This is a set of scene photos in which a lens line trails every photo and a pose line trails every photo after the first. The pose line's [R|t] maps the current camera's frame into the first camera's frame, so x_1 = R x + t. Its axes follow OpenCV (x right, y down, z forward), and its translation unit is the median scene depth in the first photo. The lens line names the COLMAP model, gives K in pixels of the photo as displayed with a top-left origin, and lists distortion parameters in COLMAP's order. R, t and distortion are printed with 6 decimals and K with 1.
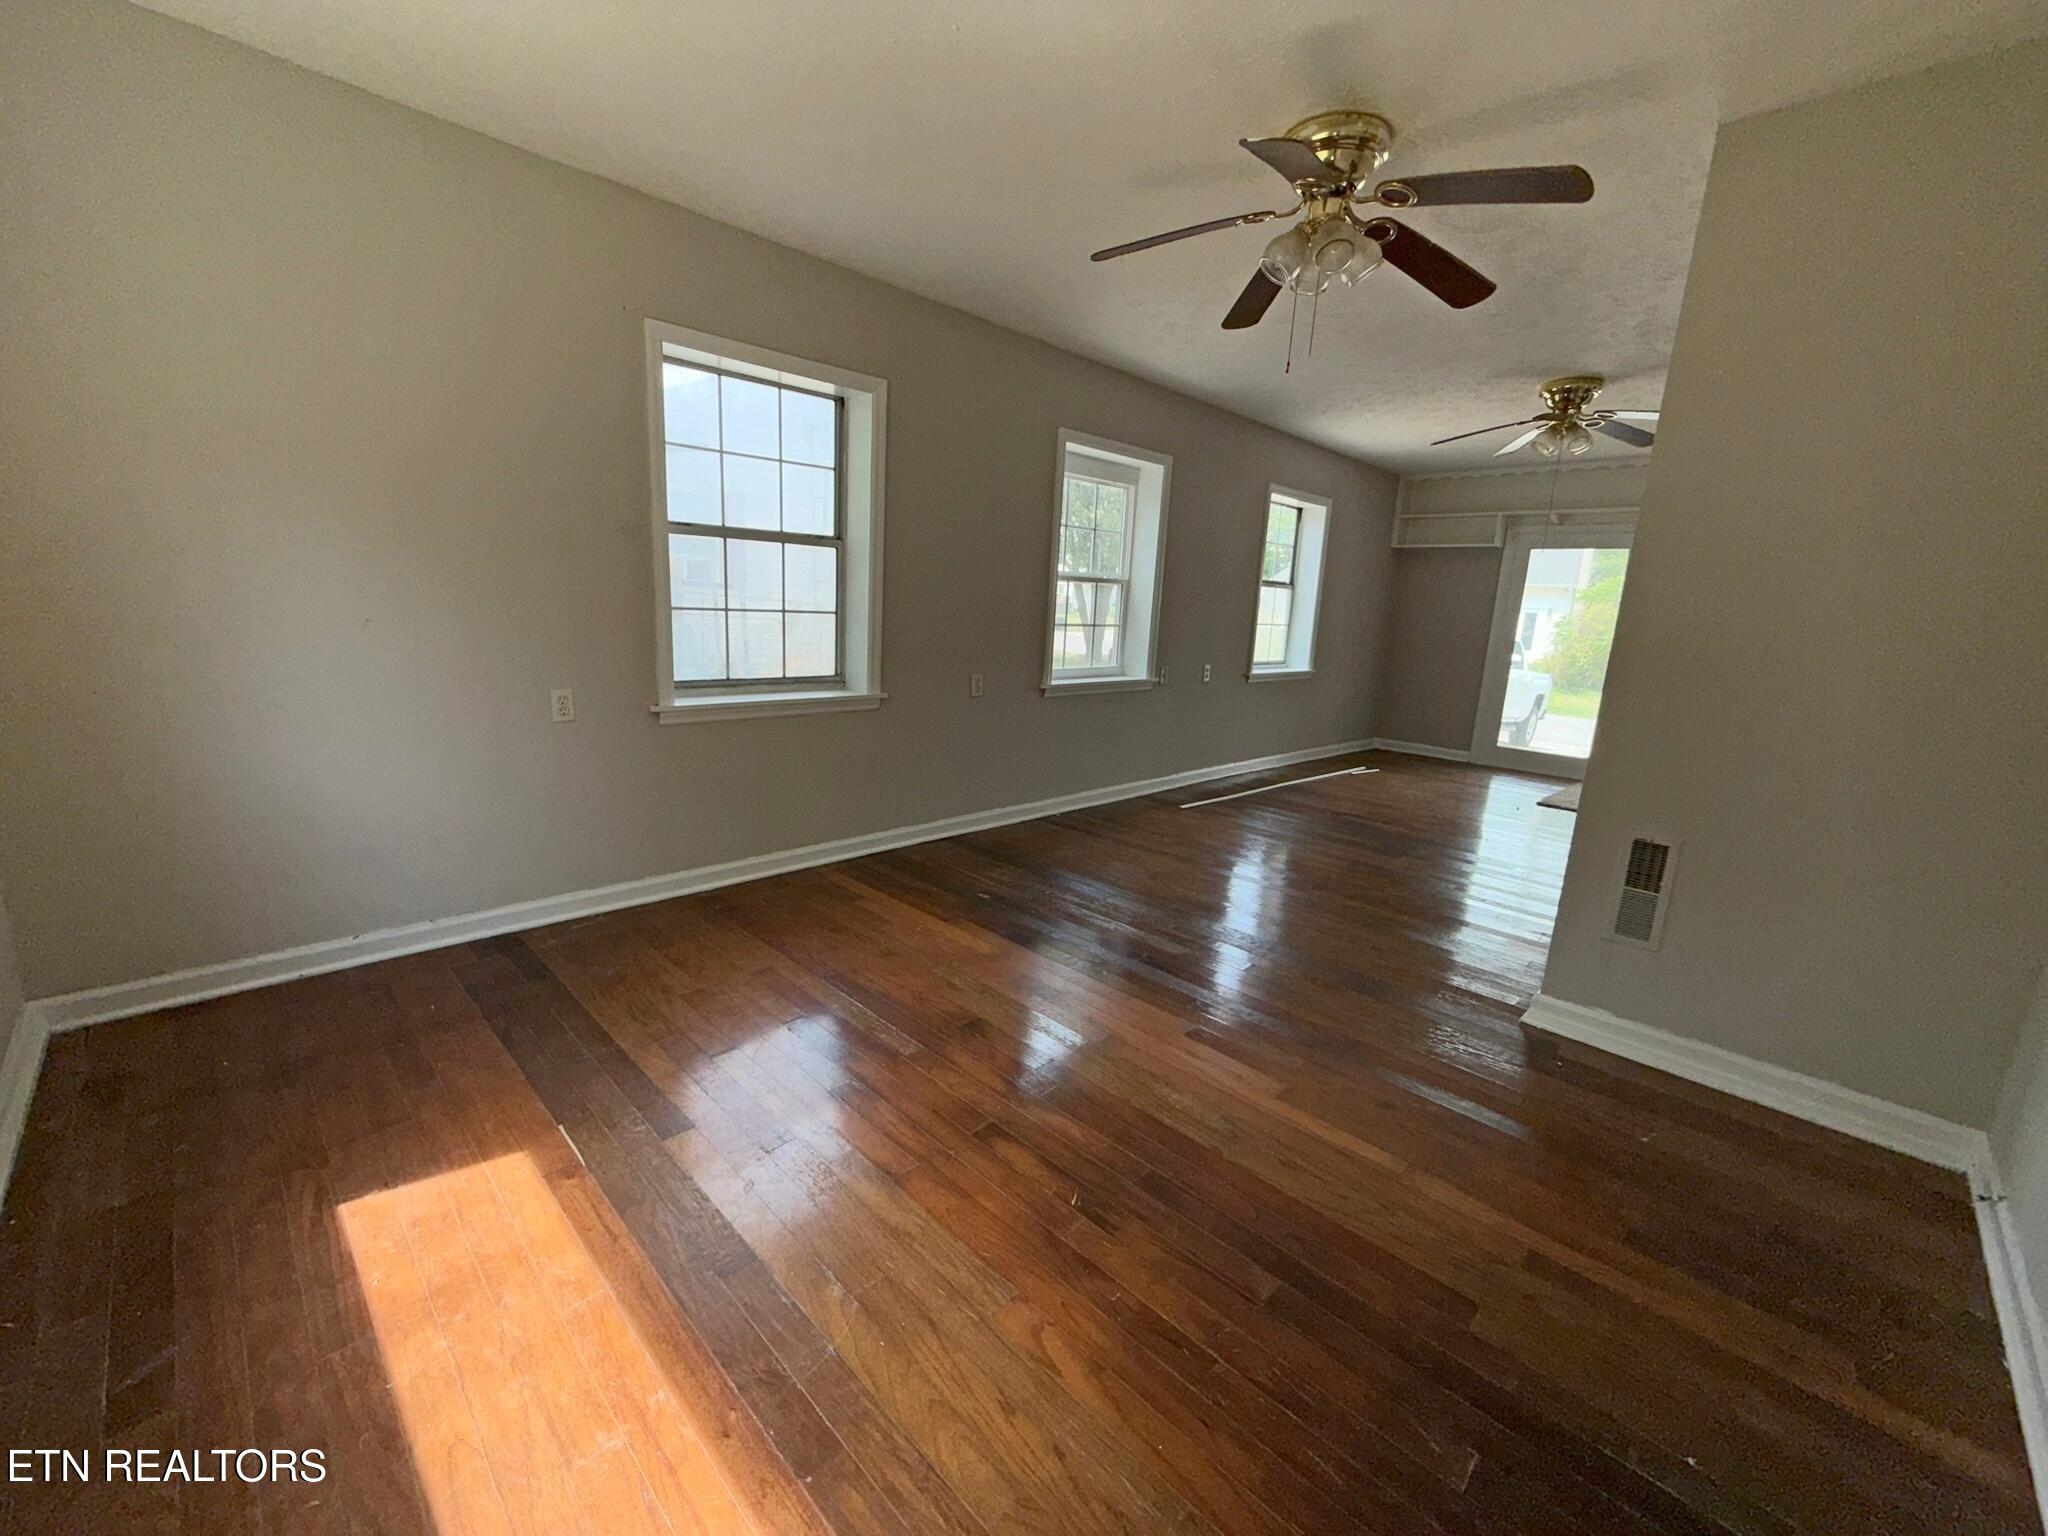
lens RADIAL K [[815.3, 0, 972.4], [0, 815.3, 775.3], [0, 0, 1]] dist [0.000453, -0.000205]
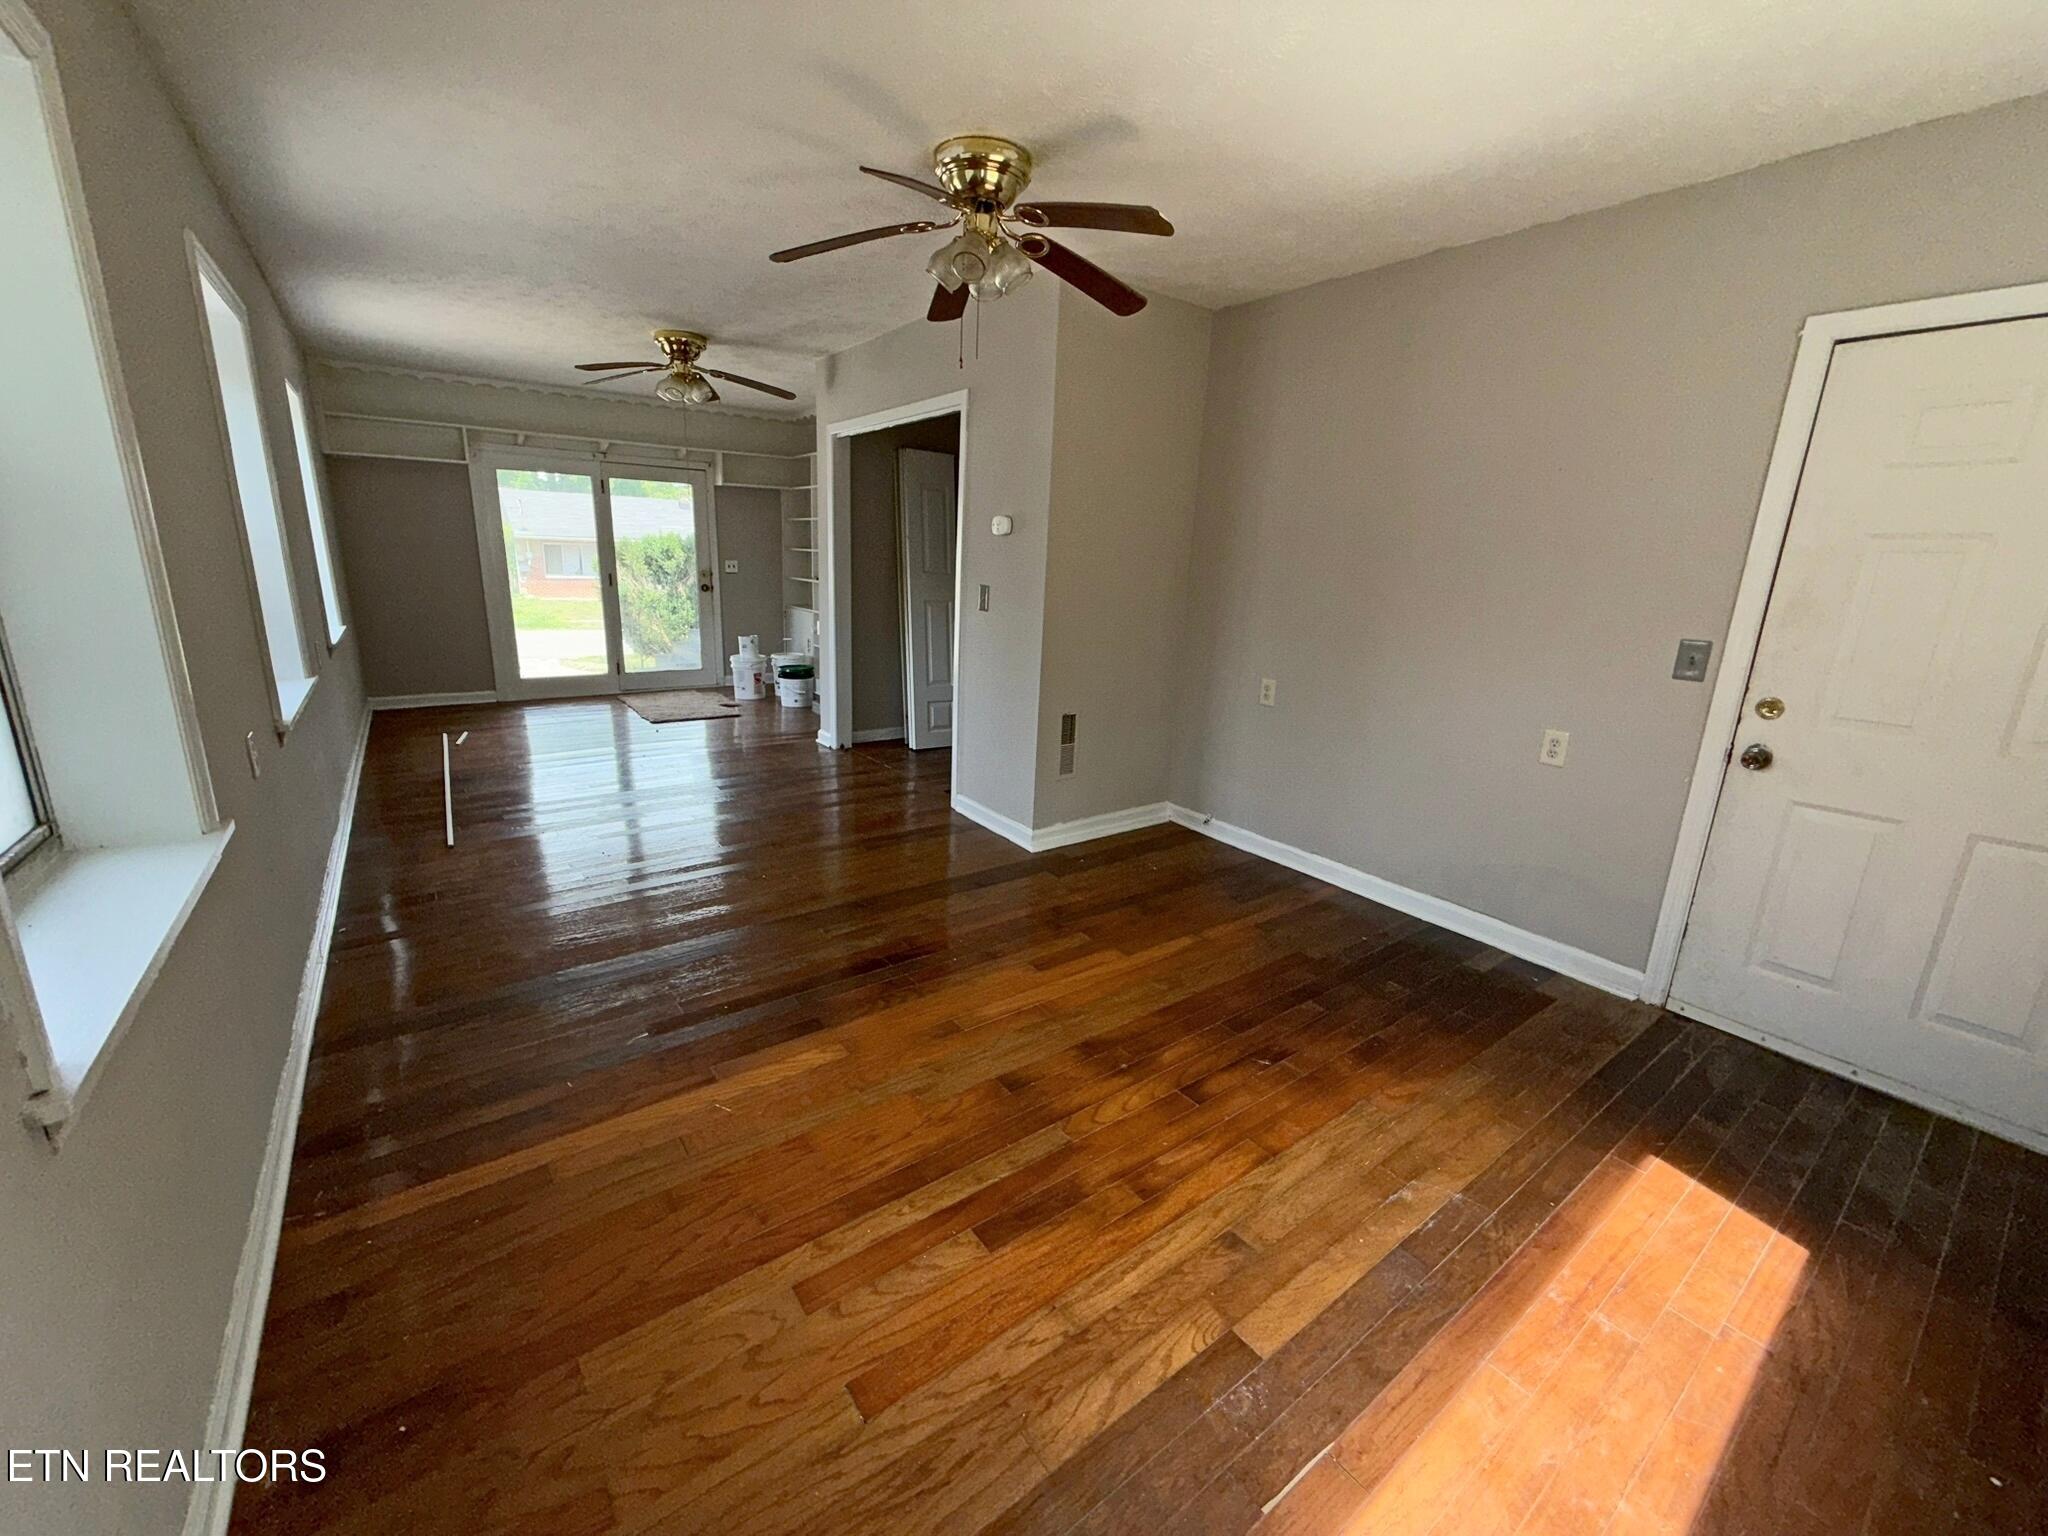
lens RADIAL K [[815.3, 0, 1066.9], [0, 815.3, 777.8], [0, 0, 1]] dist [0.000453, -0.000205]
pose [[0.101321, -0.305169, 0.946893, -0.907842], [0.181225, 0.941528, 0.284048, -0.315293], [-0.978208, 0.142821, 0.150701, 0.921326]]
